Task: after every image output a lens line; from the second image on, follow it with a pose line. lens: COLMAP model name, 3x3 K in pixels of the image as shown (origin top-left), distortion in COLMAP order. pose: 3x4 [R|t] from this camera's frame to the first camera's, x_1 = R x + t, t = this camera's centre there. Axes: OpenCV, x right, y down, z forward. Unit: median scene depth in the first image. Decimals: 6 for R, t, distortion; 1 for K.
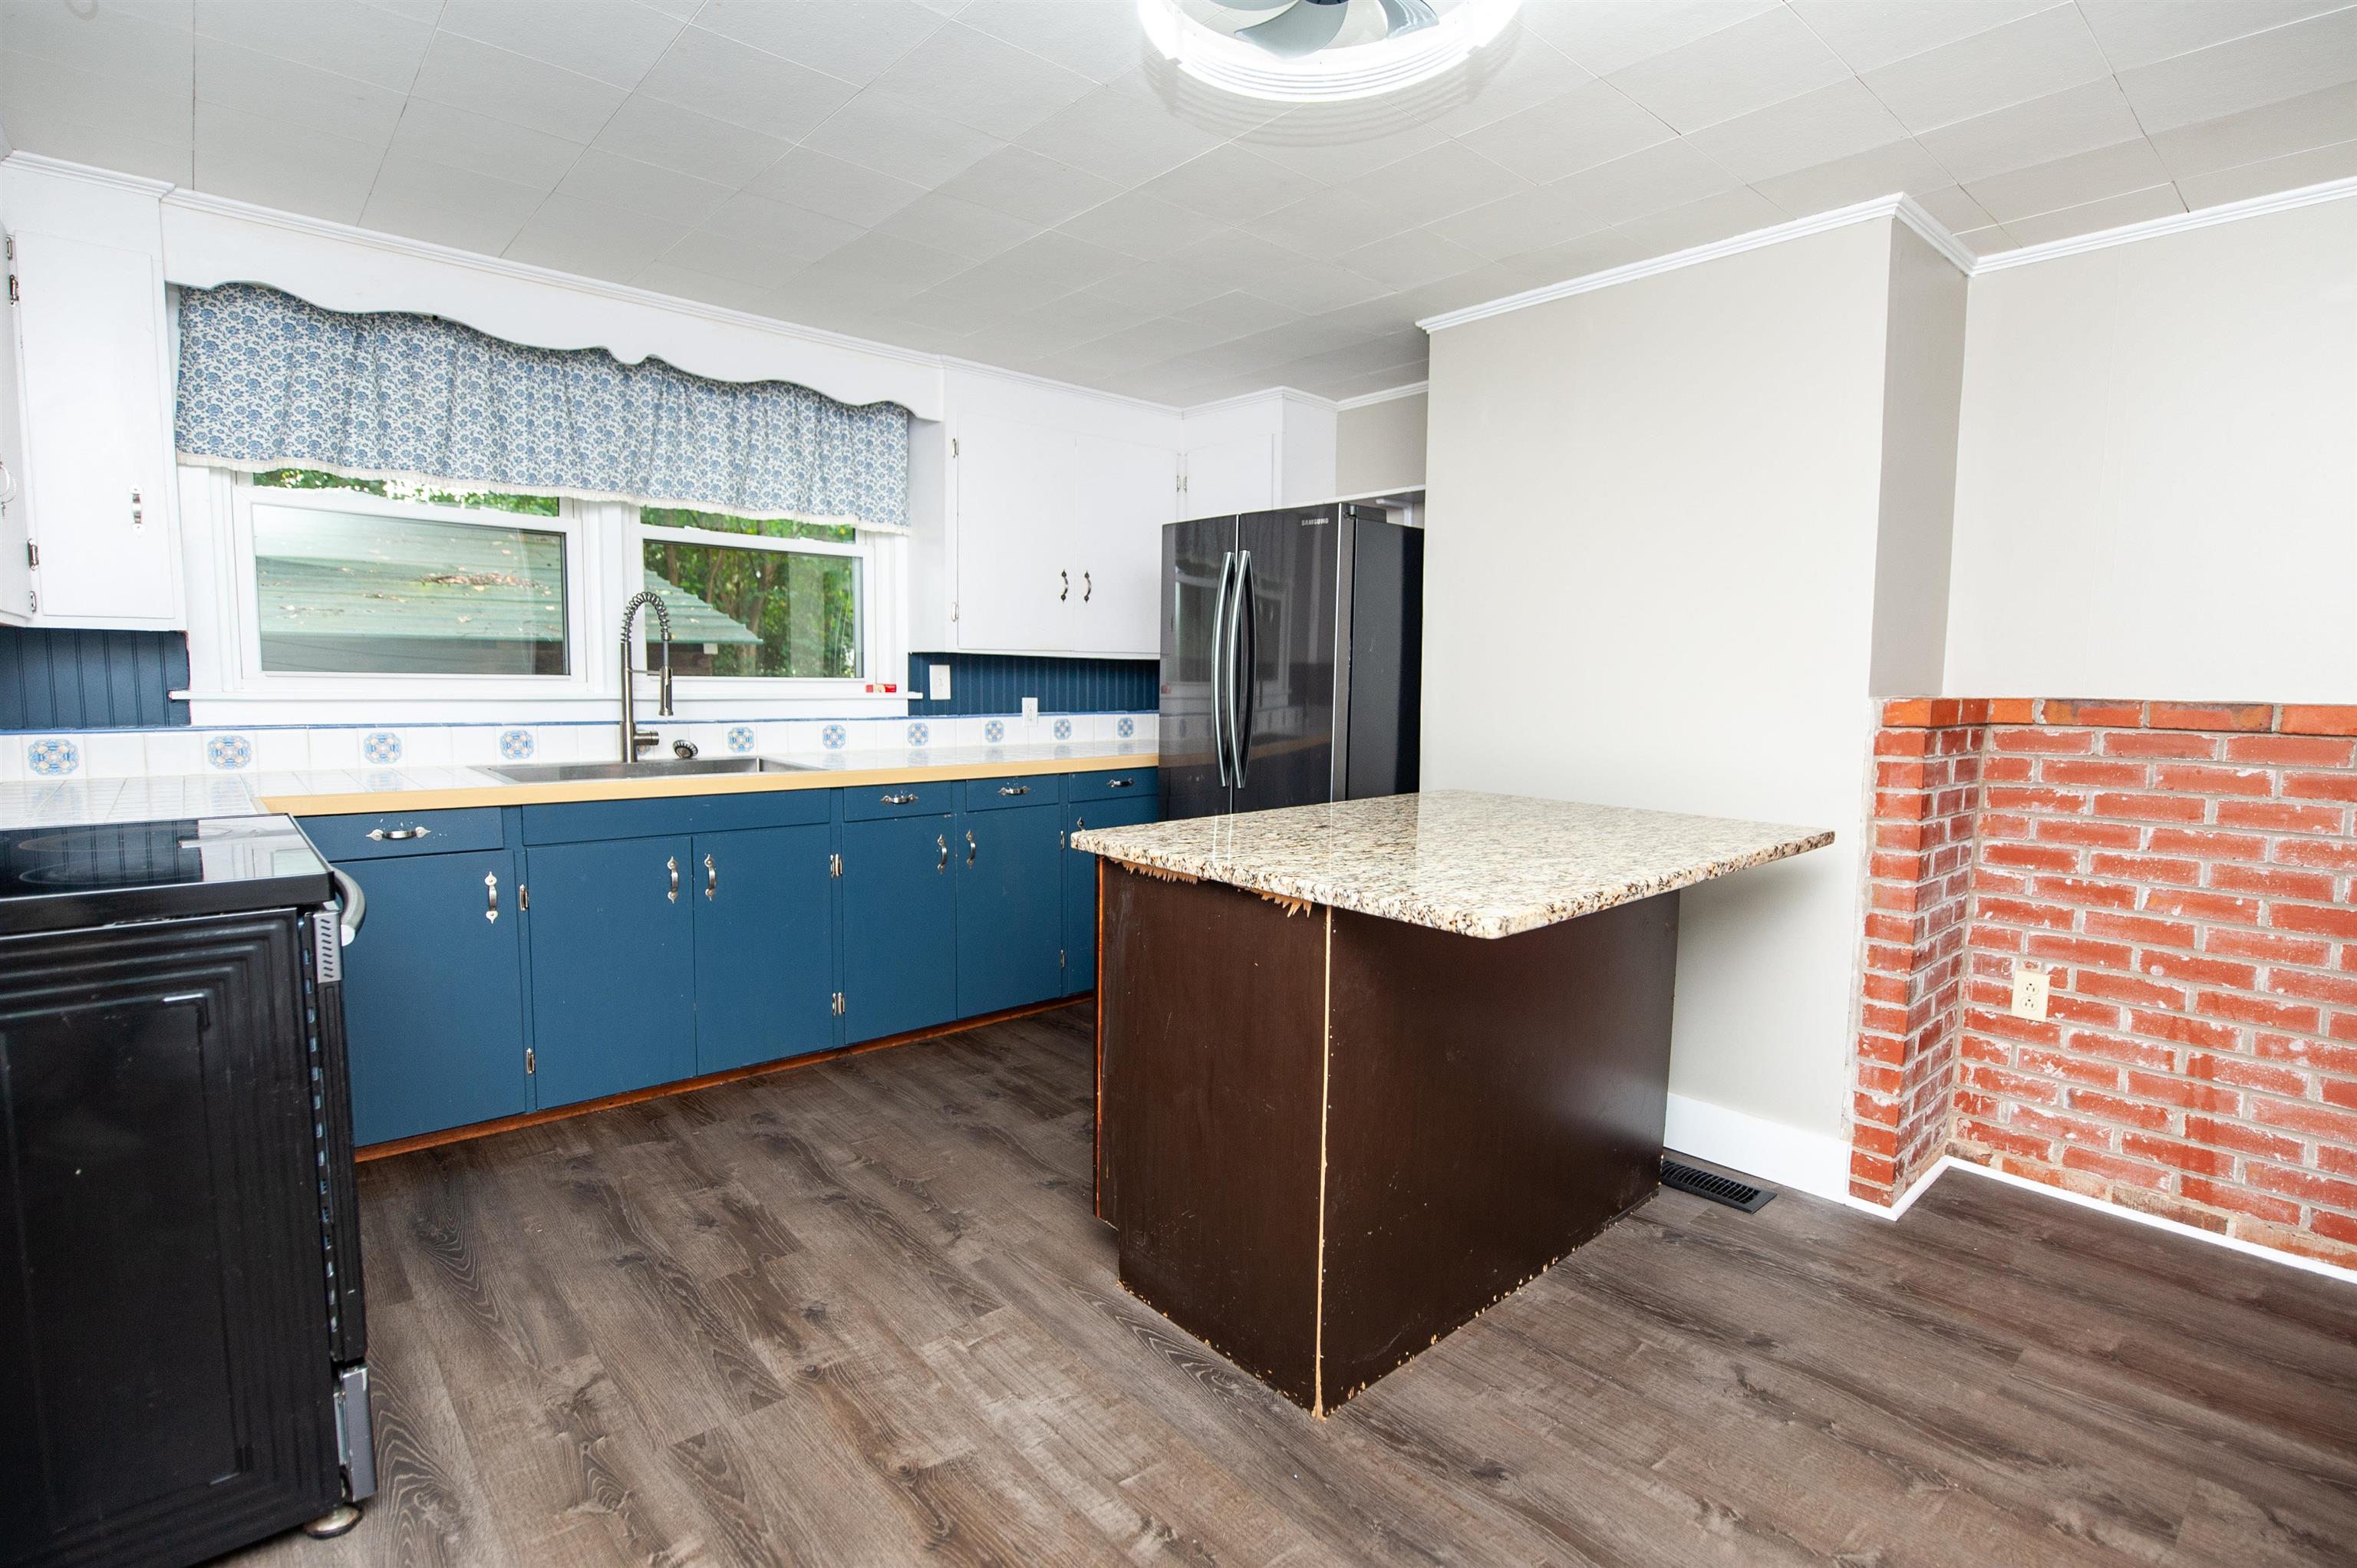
lens RADIAL K [[1104.6, 0, 1161.1], [0, 1104.6, 778.7], [0, 0, 1]] dist [-0.012543, -0.002362]
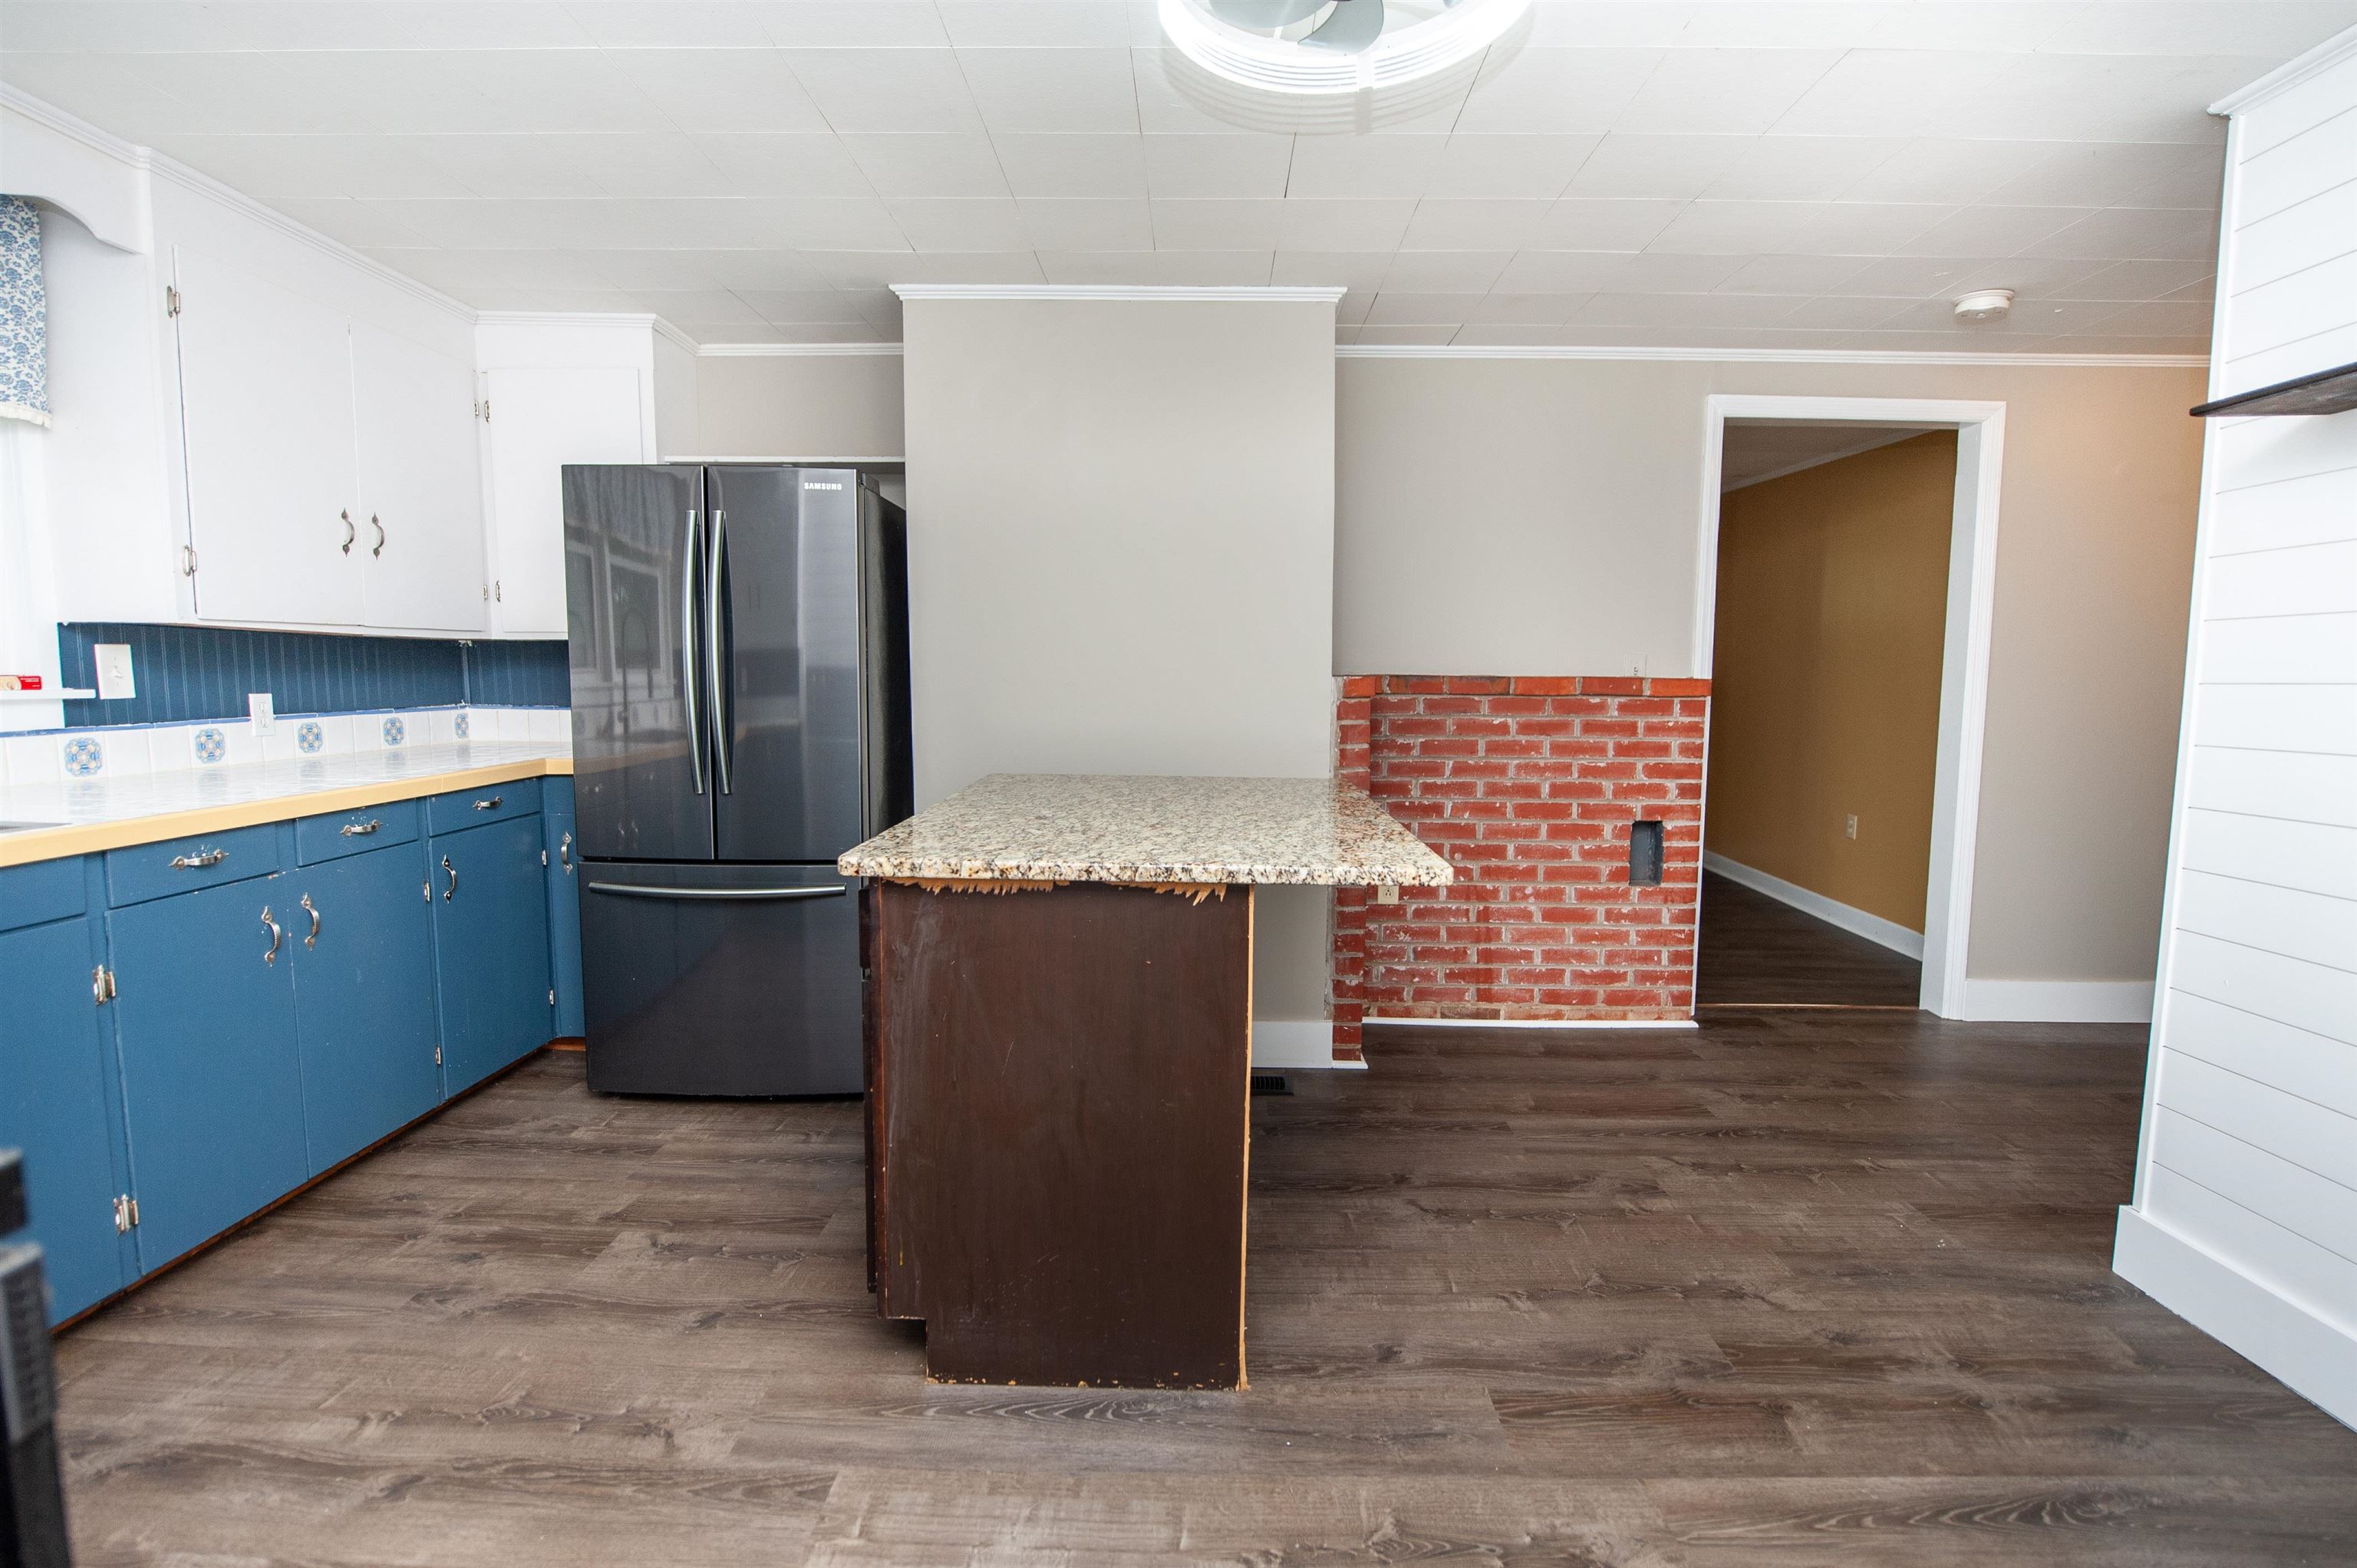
lens RADIAL K [[1104.6, 0, 1166.1], [0, 1104.6, 784.5], [0, 0, 1]] dist [-0.012543, -0.002362]
pose [[0.677784, -0.082142, 0.730658, -0.445006], [0.068949, 0.996462, 0.048064, -0.021964], [-0.732021, 0.017801, 0.681049, 0.257669]]
